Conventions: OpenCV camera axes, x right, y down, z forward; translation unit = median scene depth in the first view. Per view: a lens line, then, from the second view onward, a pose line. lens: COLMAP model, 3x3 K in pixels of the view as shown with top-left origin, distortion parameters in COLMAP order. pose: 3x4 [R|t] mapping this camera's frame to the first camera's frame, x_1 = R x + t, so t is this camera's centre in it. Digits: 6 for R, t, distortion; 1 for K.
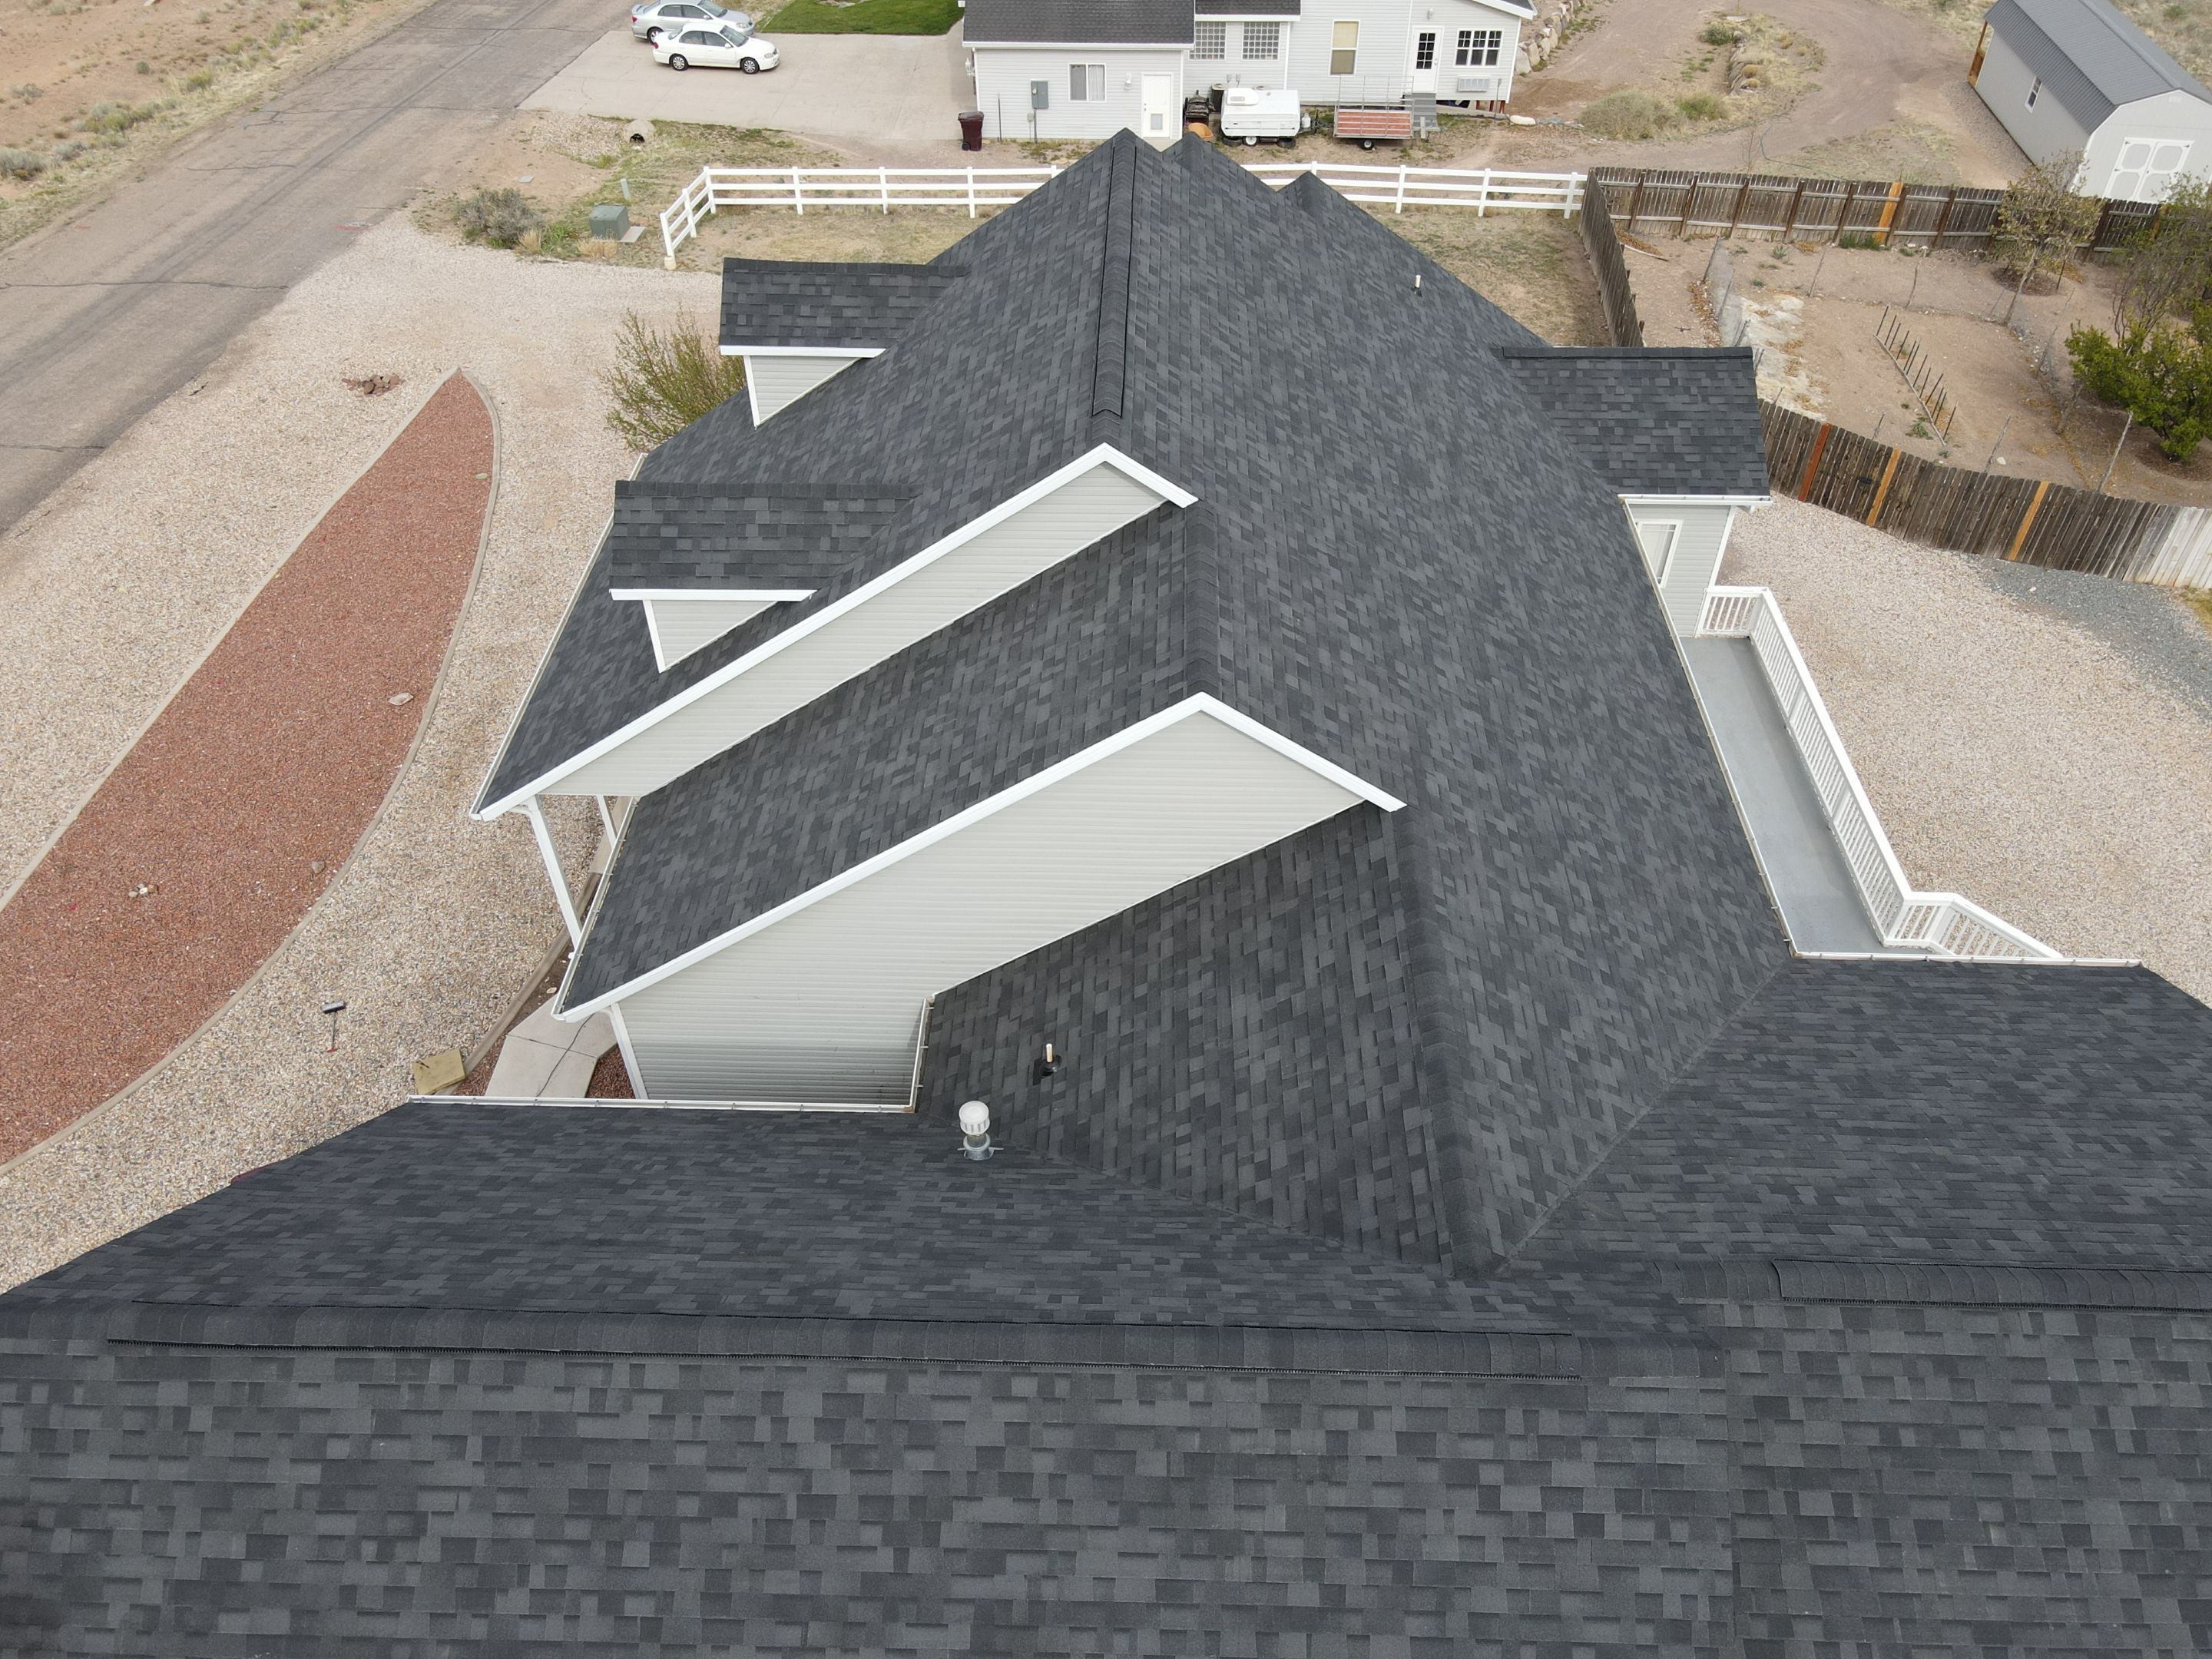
lens RADIAL K [[1618.7, 0, 1107.2], [0, 1618.7, 838.9], [0, 0, 1]] dist [0.019857, 0.006110]
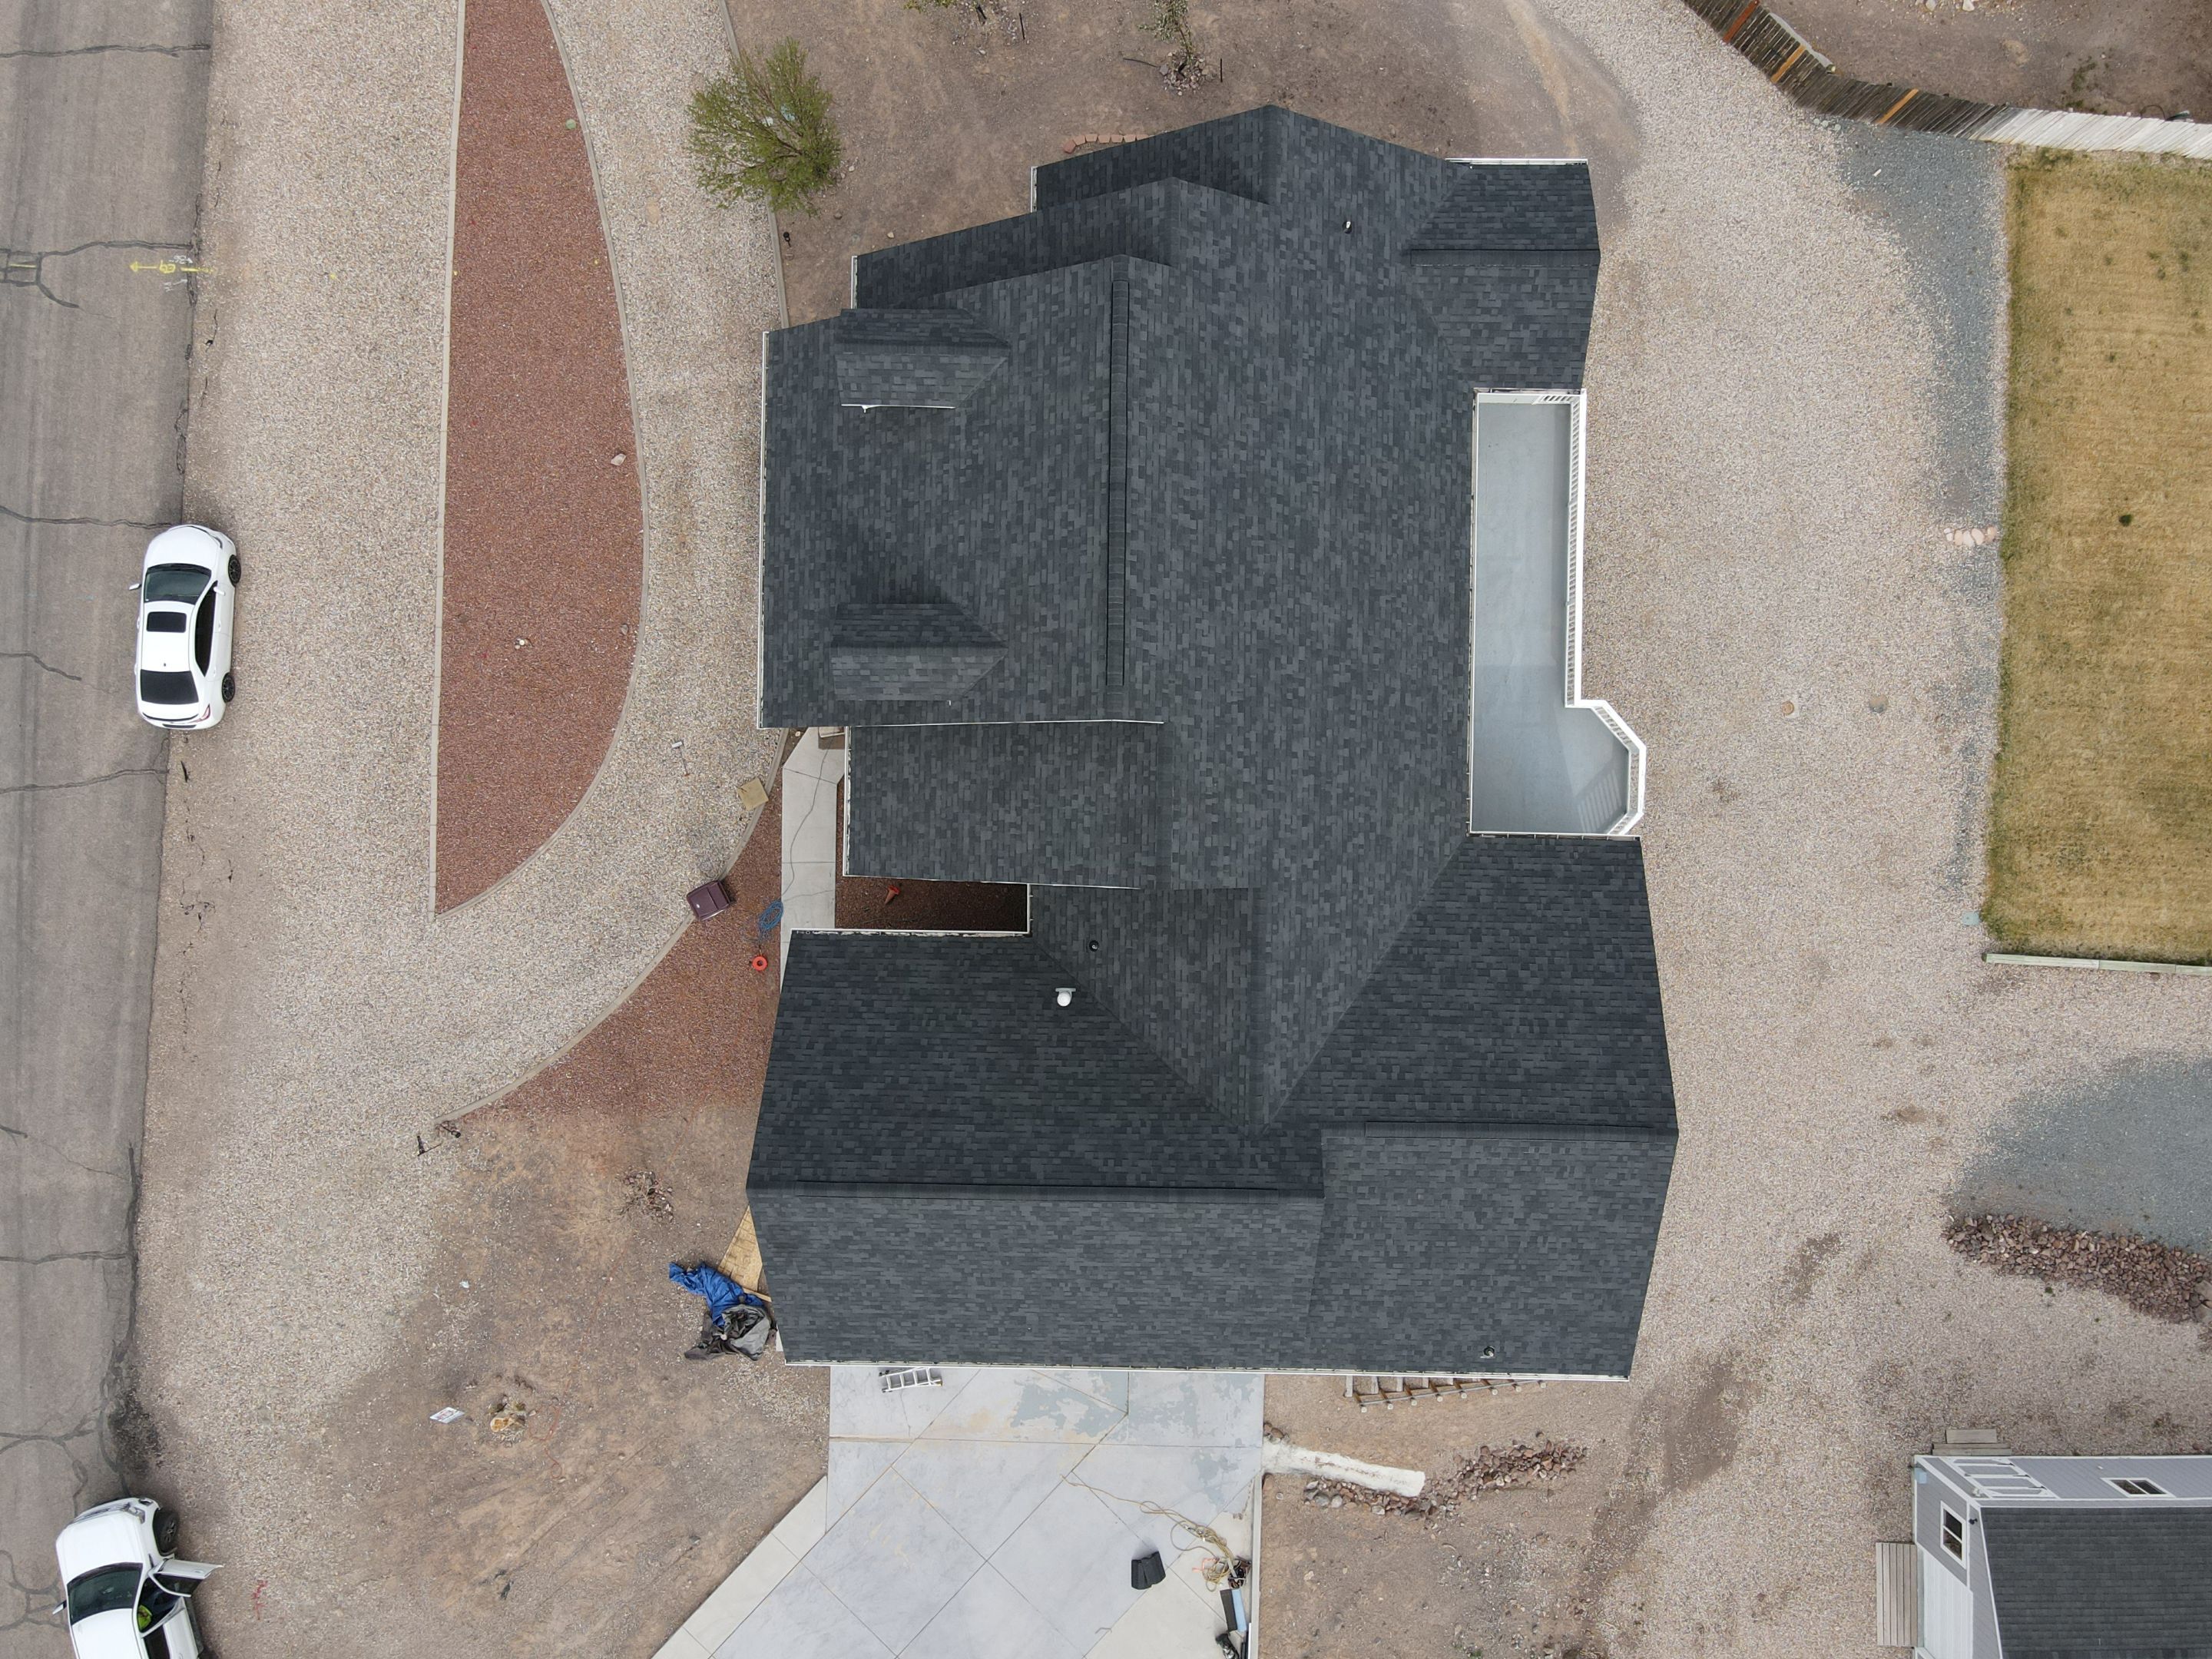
lens RADIAL K [[1634.3, 0, 1106.0], [0, 1634.3, 829.5], [0, 0, 1]] dist [0.008612, 0.005574]
pose [[0.999786, -0.018052, -0.010096, 0.006473], [0.019621, 0.673358, 0.739056, -1.696433], [-0.006543, -0.739096, 0.673569, -0.391681]]
